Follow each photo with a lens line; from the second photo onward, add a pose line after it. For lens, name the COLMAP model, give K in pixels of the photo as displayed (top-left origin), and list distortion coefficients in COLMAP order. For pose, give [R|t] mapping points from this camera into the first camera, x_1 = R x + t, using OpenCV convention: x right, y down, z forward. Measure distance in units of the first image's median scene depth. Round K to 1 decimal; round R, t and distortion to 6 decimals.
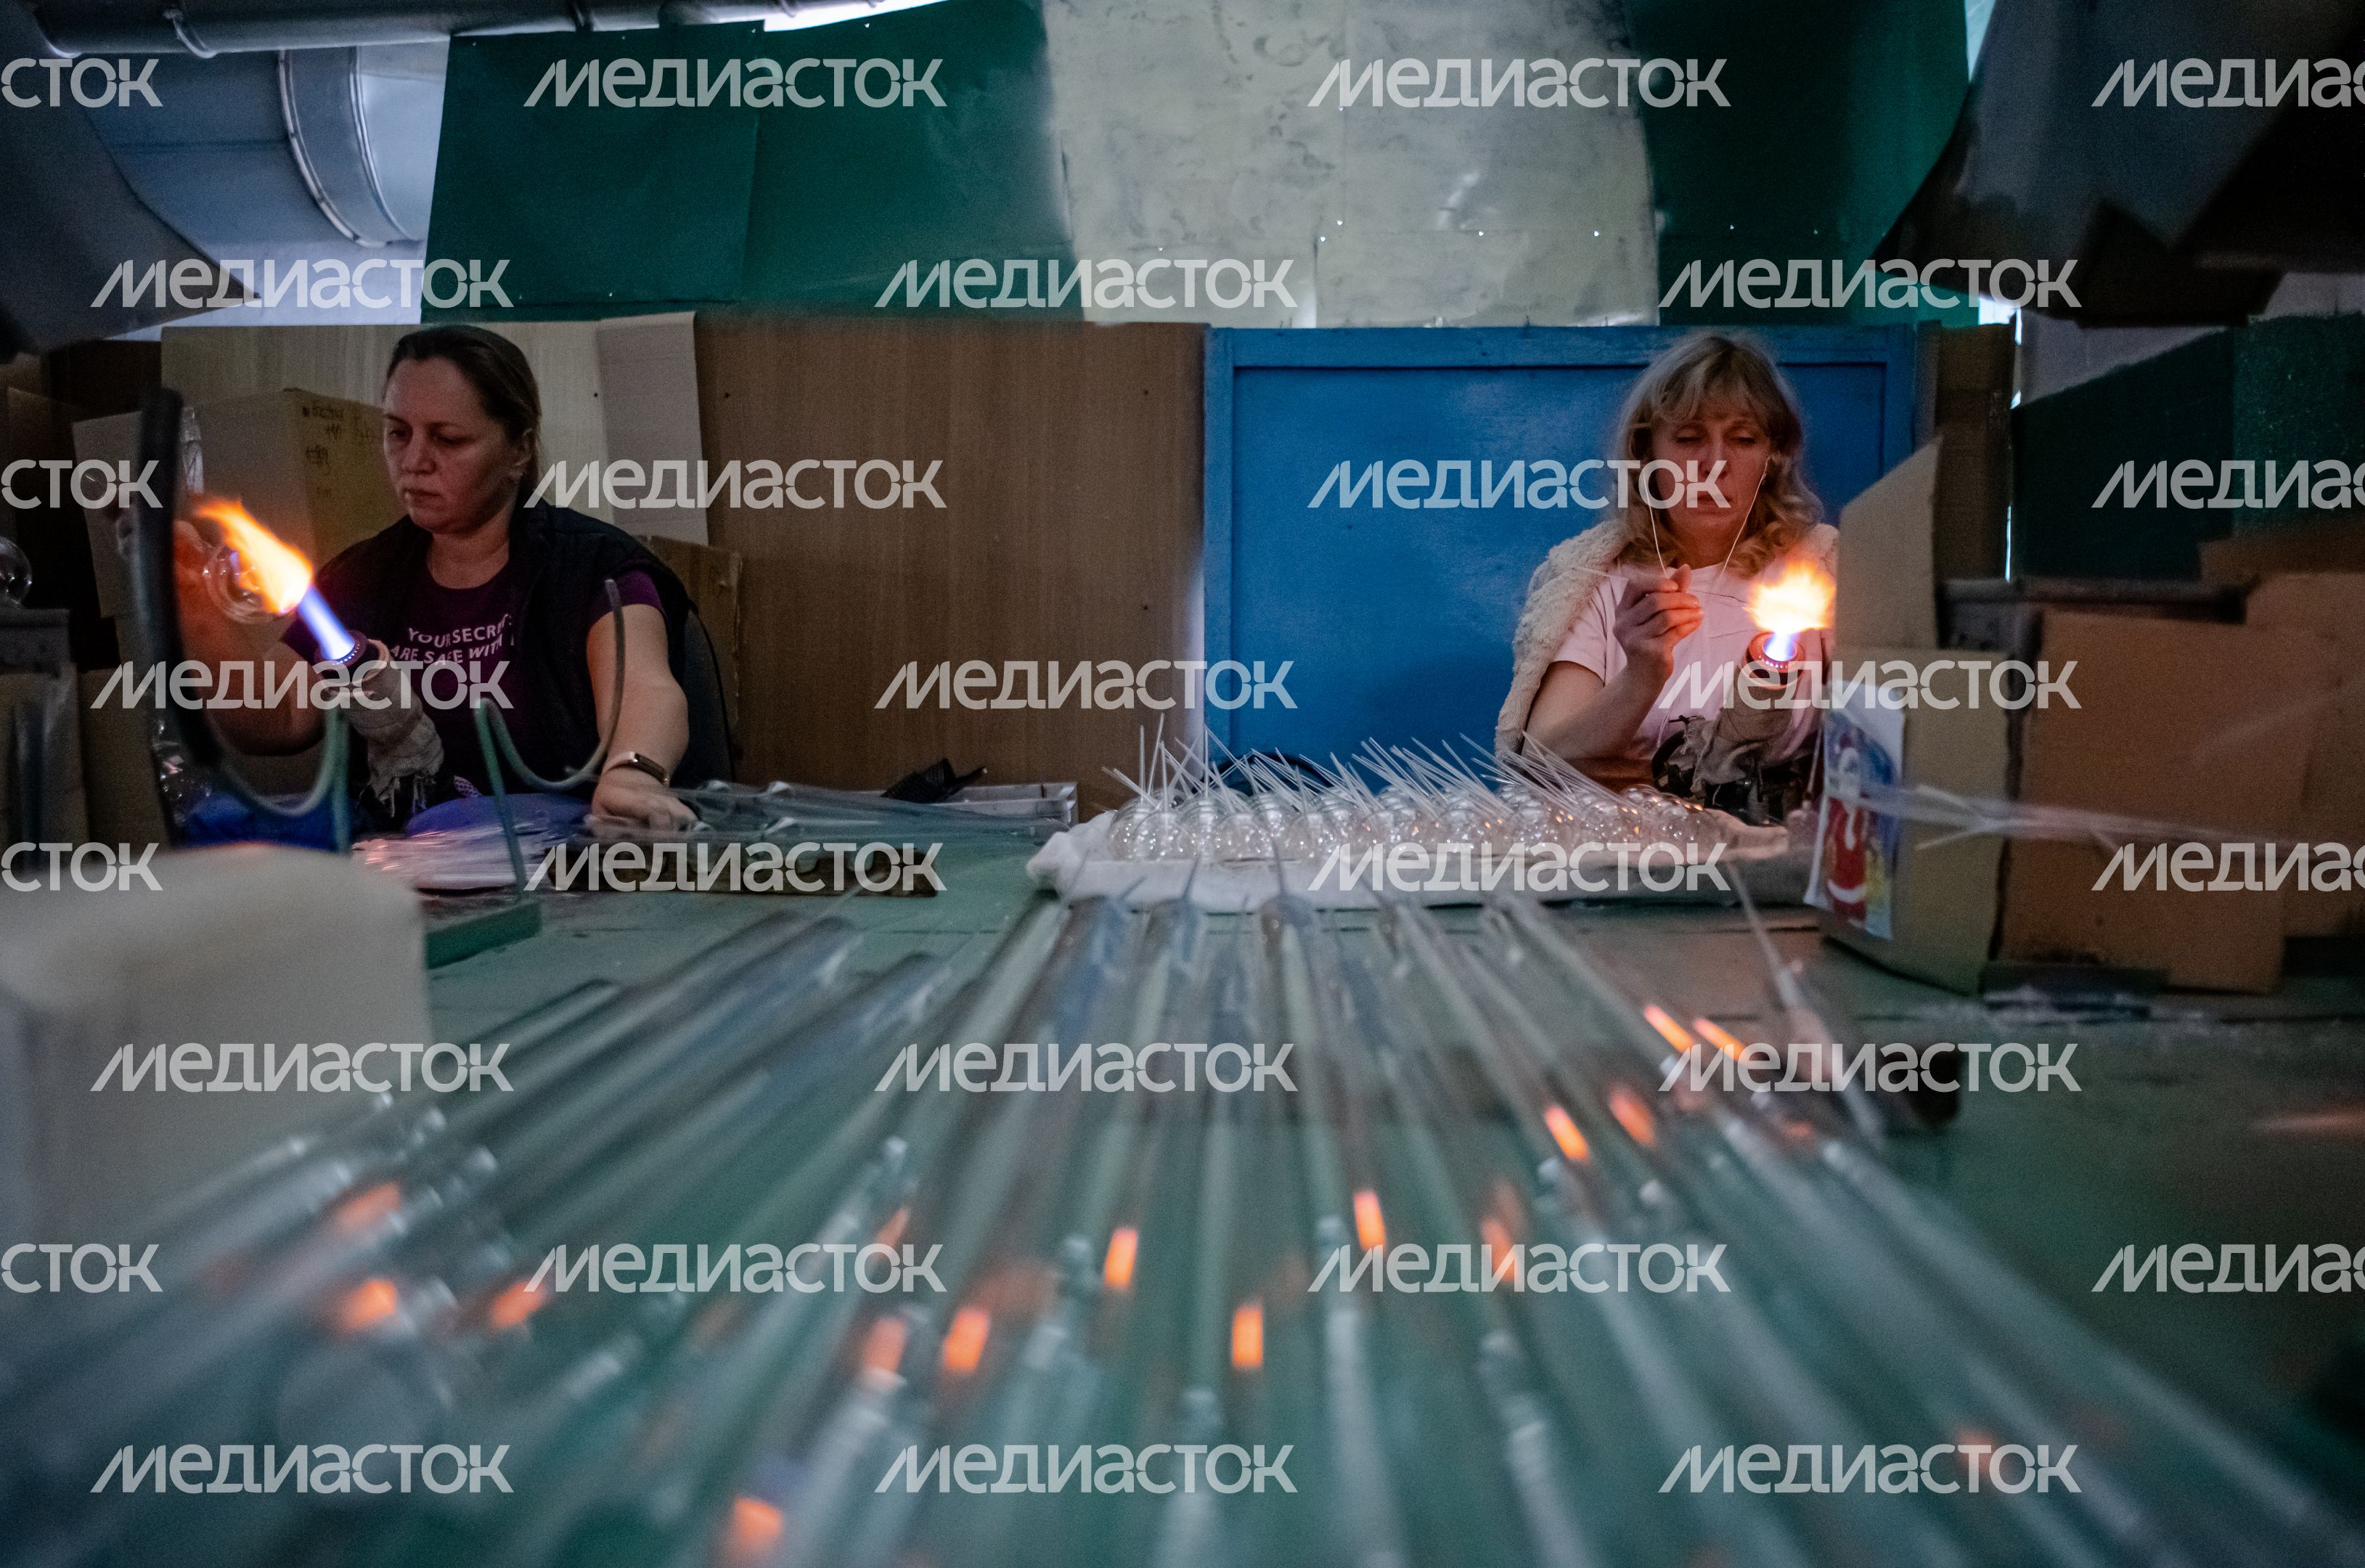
lens RADIAL K [[1682.4, 0, 1179.8], [0, 1682.4, 765.8], [0, 0, 1]] dist [-0.090991, 0.103137]
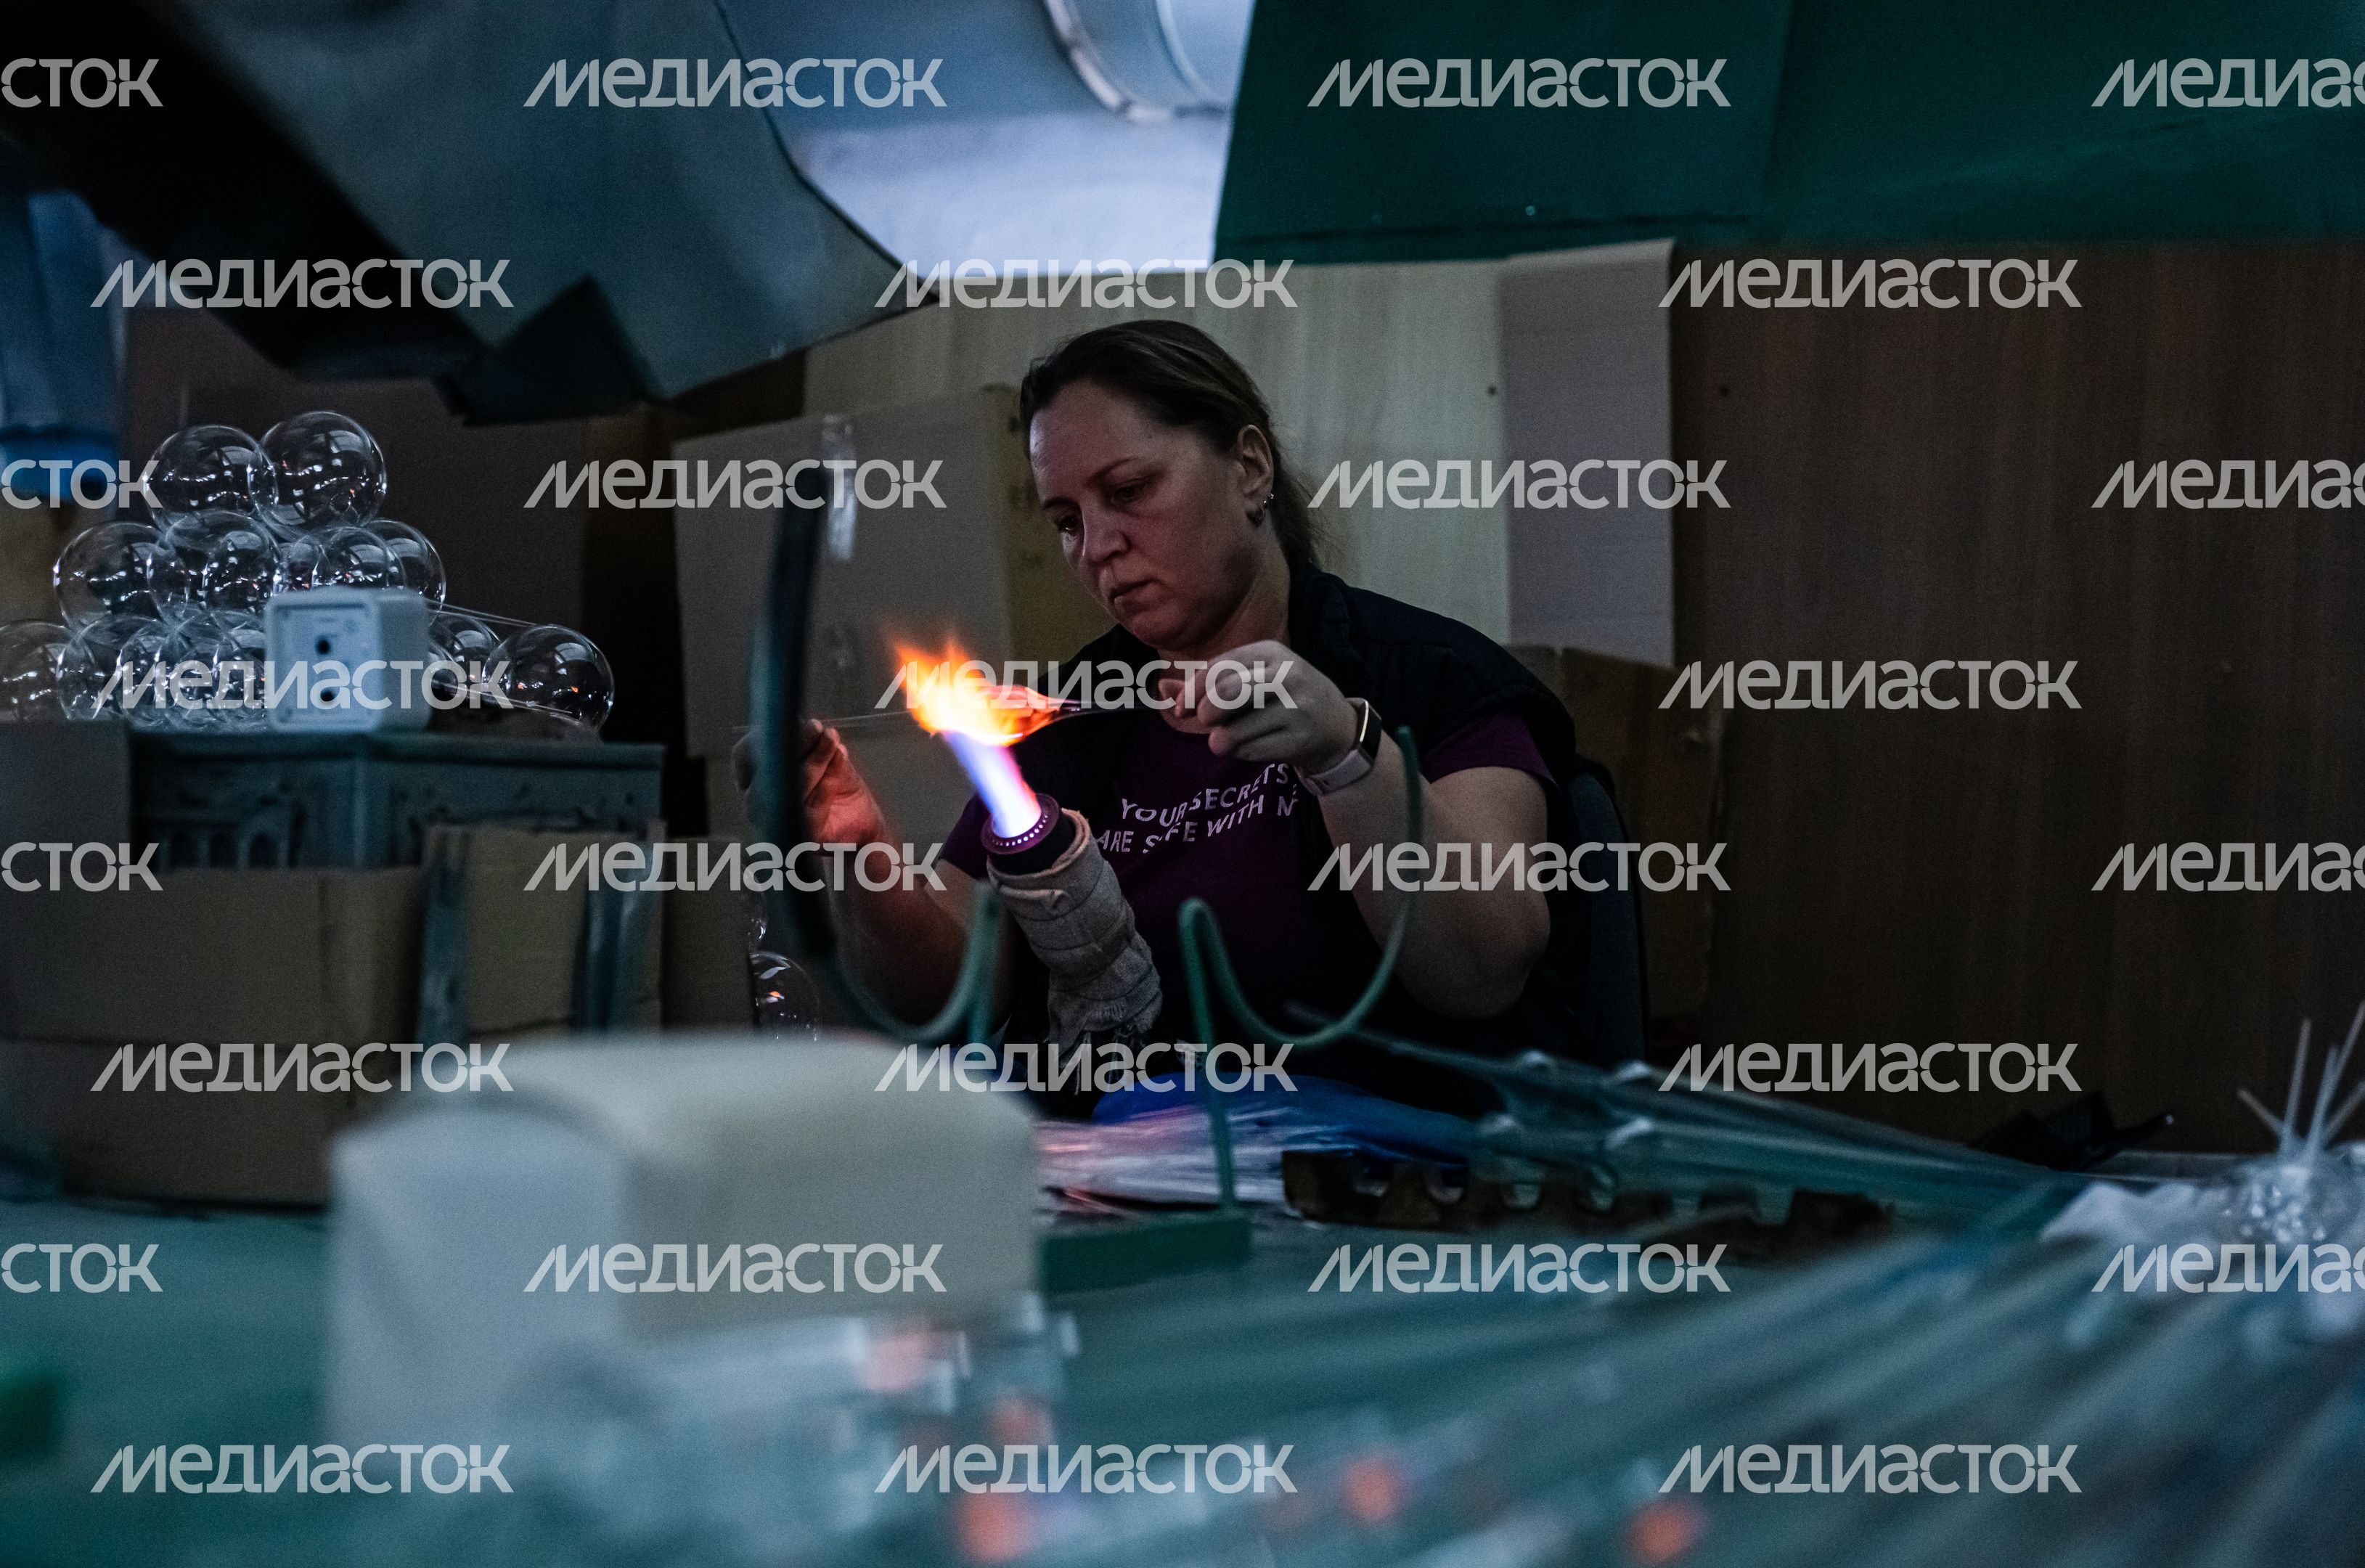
lens RADIAL K [[3571.6, 0, 1182.5], [0, 3571.6, 784.0], [0, 0, 1]] dist [-0.002973, 0.018642]
pose [[0.905414, 0.035072, -0.423078, 0.134938], [-0.075782, 0.993927, -0.079786, 0.020957], [0.417711, 0.104301, 0.902573, -0.221662]]
